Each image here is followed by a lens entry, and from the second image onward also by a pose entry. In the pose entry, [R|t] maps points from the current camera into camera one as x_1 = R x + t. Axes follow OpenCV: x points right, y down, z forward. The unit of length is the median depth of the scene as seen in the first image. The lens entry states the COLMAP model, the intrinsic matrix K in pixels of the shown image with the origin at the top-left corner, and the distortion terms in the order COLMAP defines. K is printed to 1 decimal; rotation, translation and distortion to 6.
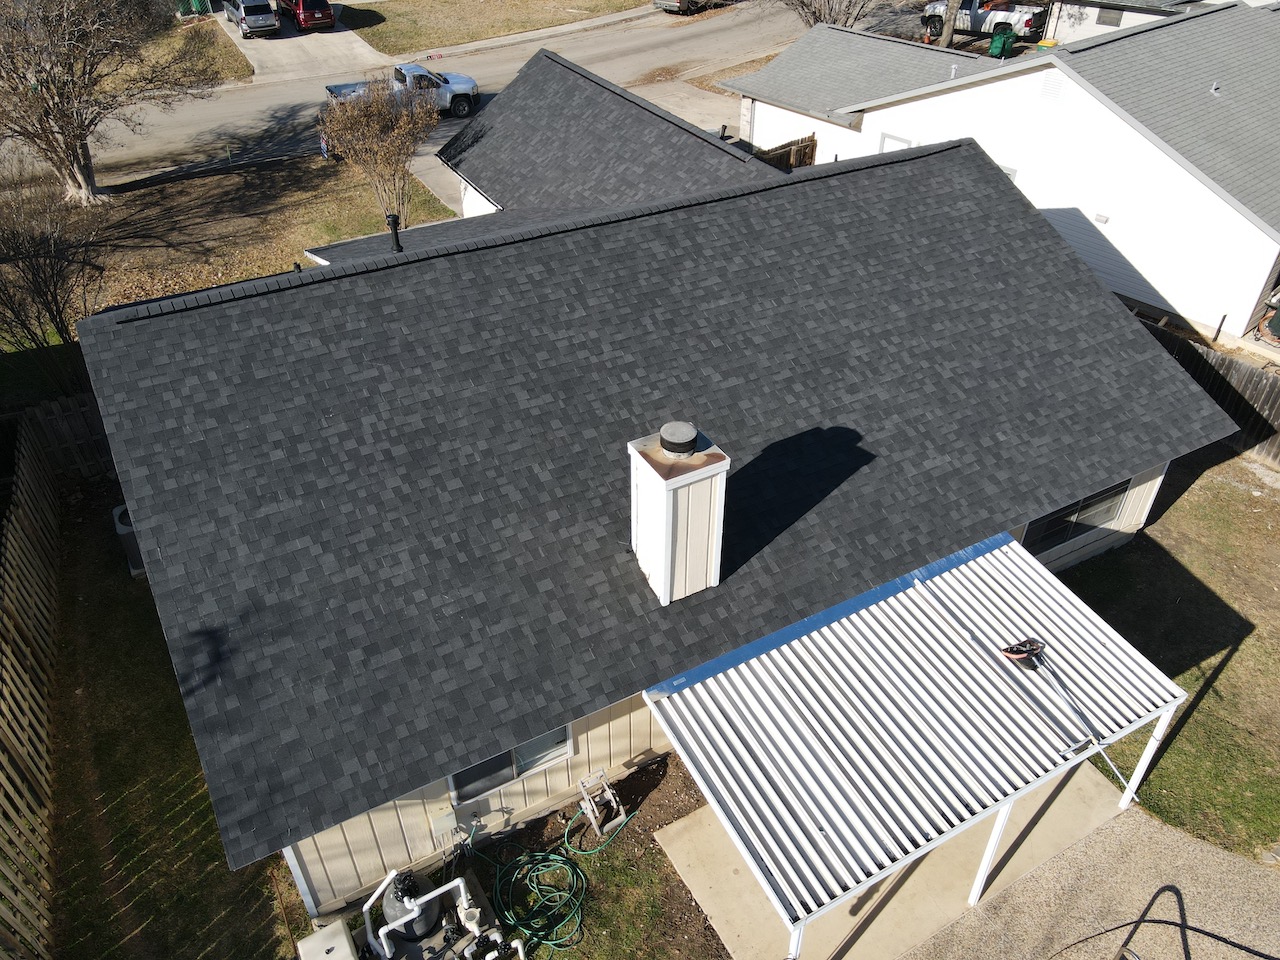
lens RADIAL K [[929.2, 0, 647.2], [0, 929.2, 481.1], [0, 0, 1]] dist [0.005270, 0.003023]
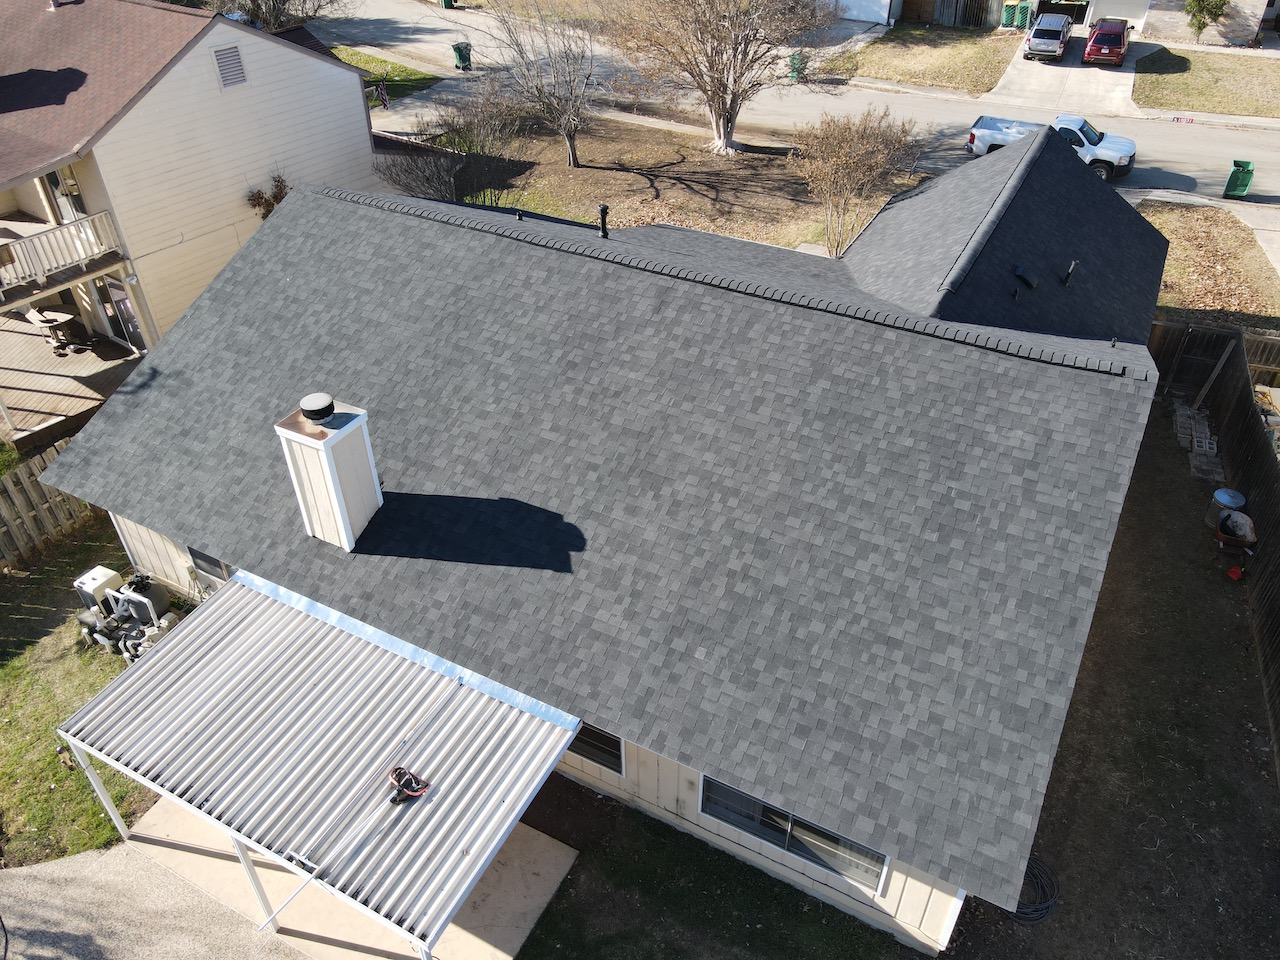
lens RADIAL K [[929.2, 0, 647.2], [0, 929.2, 481.1], [0, 0, 1]] dist [0.005270, 0.003023]
pose [[0.542606, 0.508988, -0.668214, 0.734753], [-0.511501, 0.831221, 0.217801, -0.293593], [0.666292, 0.223612, 0.711374, 0.304391]]
